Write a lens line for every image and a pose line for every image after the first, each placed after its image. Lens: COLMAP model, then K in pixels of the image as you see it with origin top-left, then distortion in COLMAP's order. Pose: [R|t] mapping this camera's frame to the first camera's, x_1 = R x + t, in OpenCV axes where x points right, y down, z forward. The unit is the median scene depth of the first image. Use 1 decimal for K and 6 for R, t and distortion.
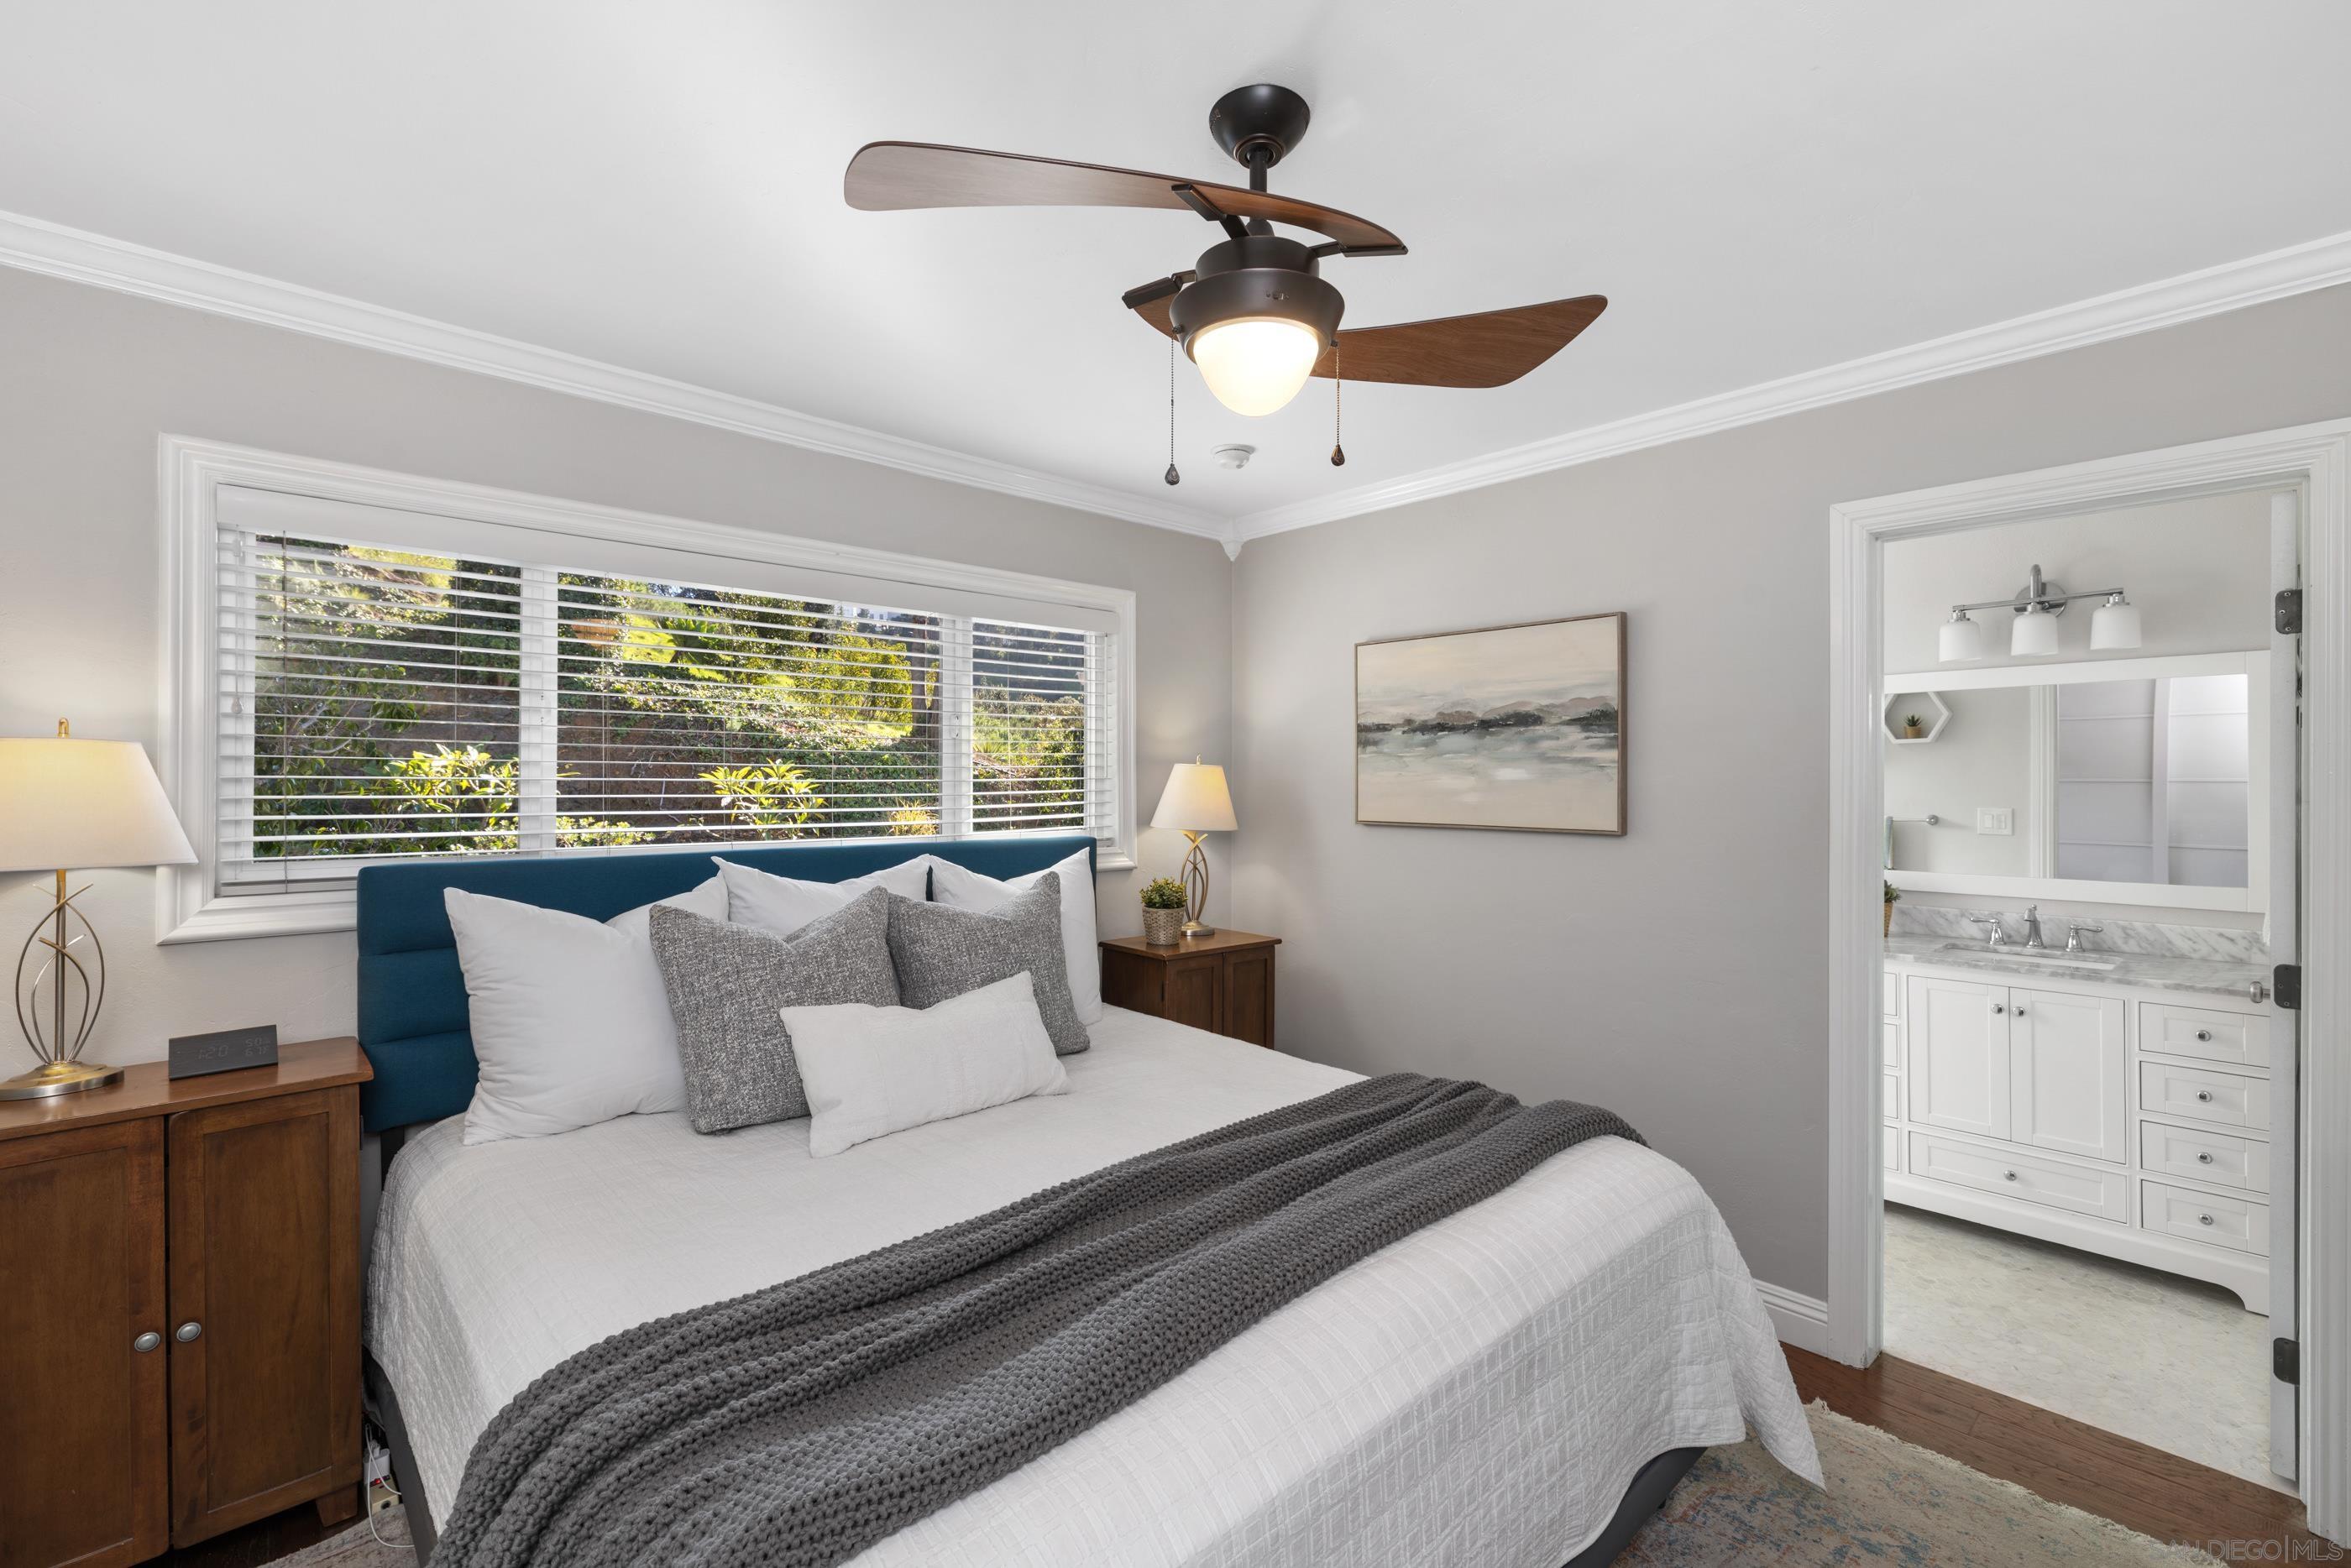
lens RADIAL K [[1019.7, 0, 1168.5], [0, 1019.7, 778.8], [0, 0, 1]] dist [-0.000749, -0.000018]
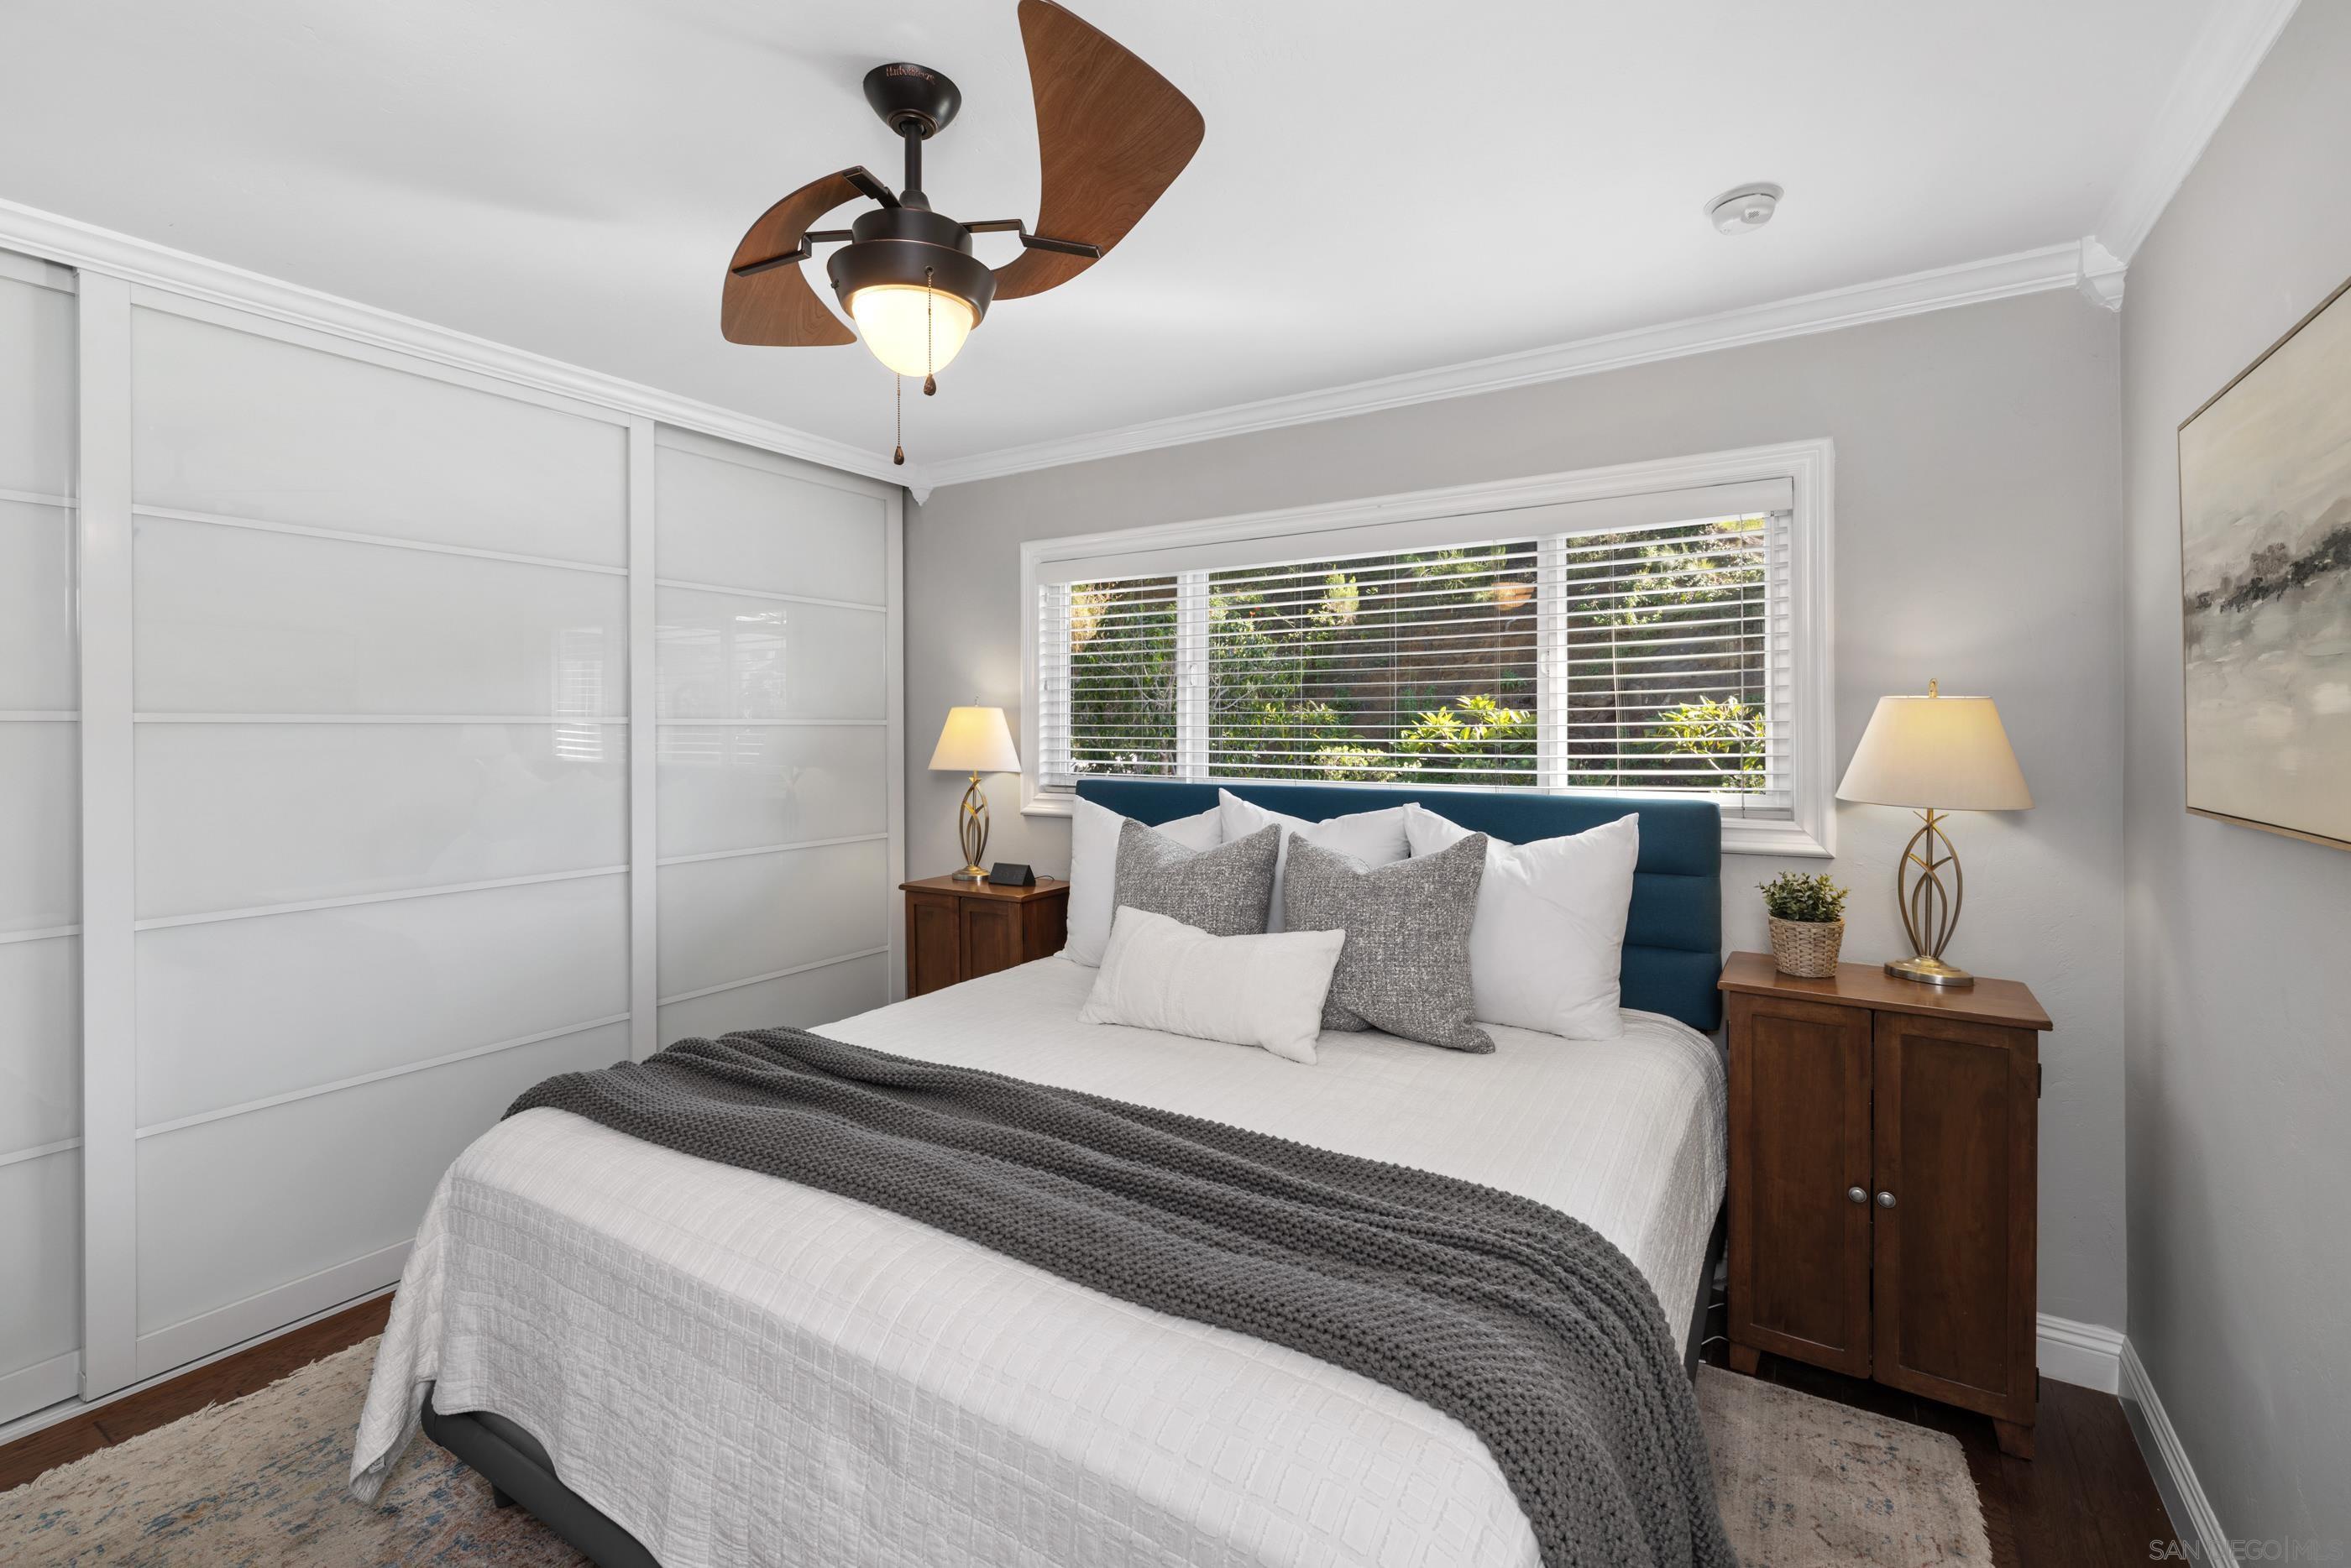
lens RADIAL K [[1019.7, 0, 1156.3], [0, 1019.7, 743.2], [0, 0, 1]] dist [-0.000749, -0.000018]
pose [[0.251043, 0.009823, -0.967926, 0.743911], [0.005412, 0.999919, 0.011552, 0.006370], [0.967961, -0.008138, 0.250970, 0.624001]]
